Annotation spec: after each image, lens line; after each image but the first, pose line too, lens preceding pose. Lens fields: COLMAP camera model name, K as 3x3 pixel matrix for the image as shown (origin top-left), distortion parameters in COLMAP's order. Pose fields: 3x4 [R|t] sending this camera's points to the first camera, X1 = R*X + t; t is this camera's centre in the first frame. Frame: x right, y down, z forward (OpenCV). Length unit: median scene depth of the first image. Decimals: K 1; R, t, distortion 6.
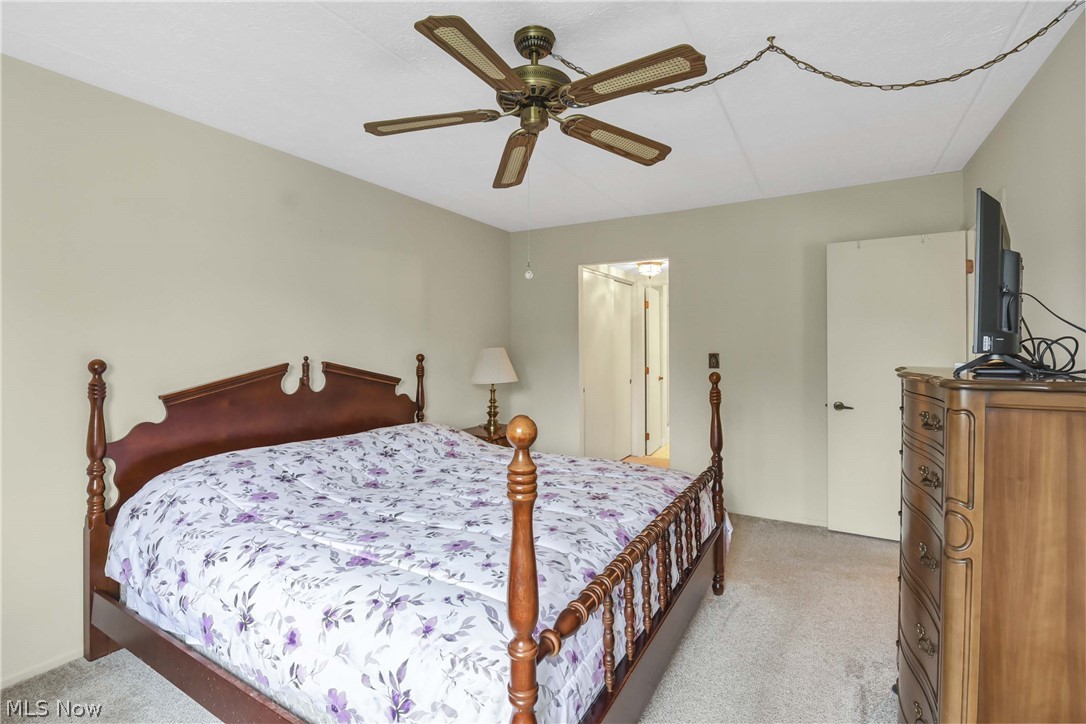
lens RADIAL K [[507.3, 0, 549.3], [0, 507.3, 355.6], [0, 0, 1]] dist [-0.002070, -0.001923]
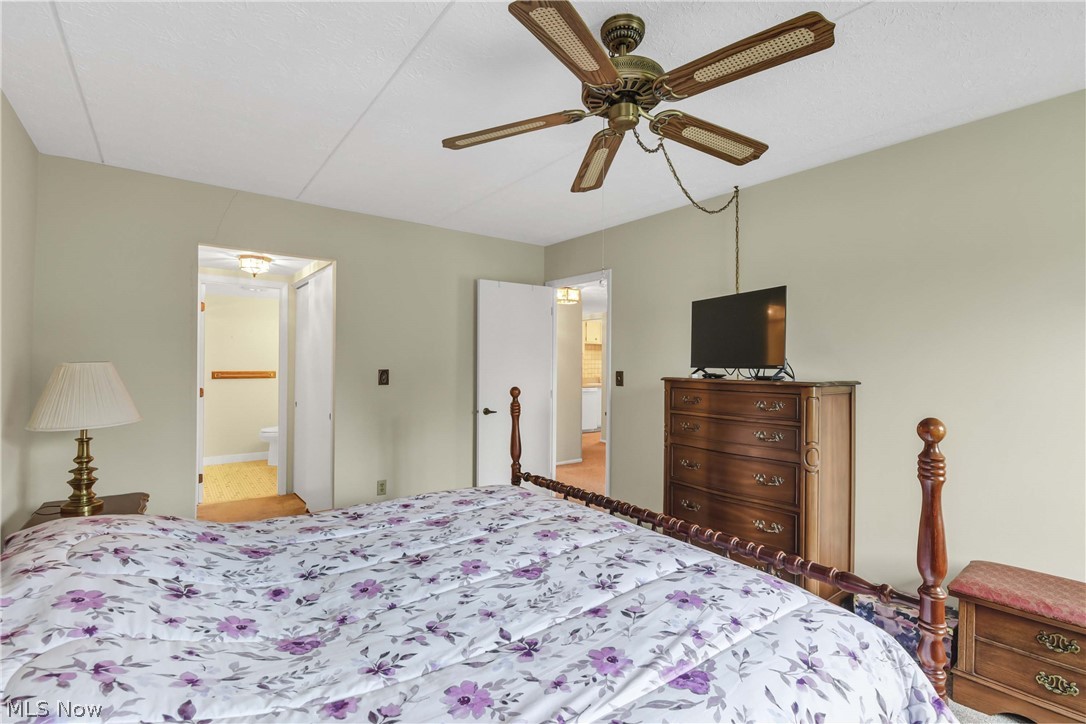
lens RADIAL K [[493.0, 0, 508.3], [0, 493.0, 377.3], [0, 0, 1]] dist [-0.002010, -0.000290]
pose [[0.401841, -0.021935, 0.915447, -0.898158], [0.005634, 0.999753, 0.021482, -0.017113], [-0.915692, -0.003474, 0.401865, 0.803910]]
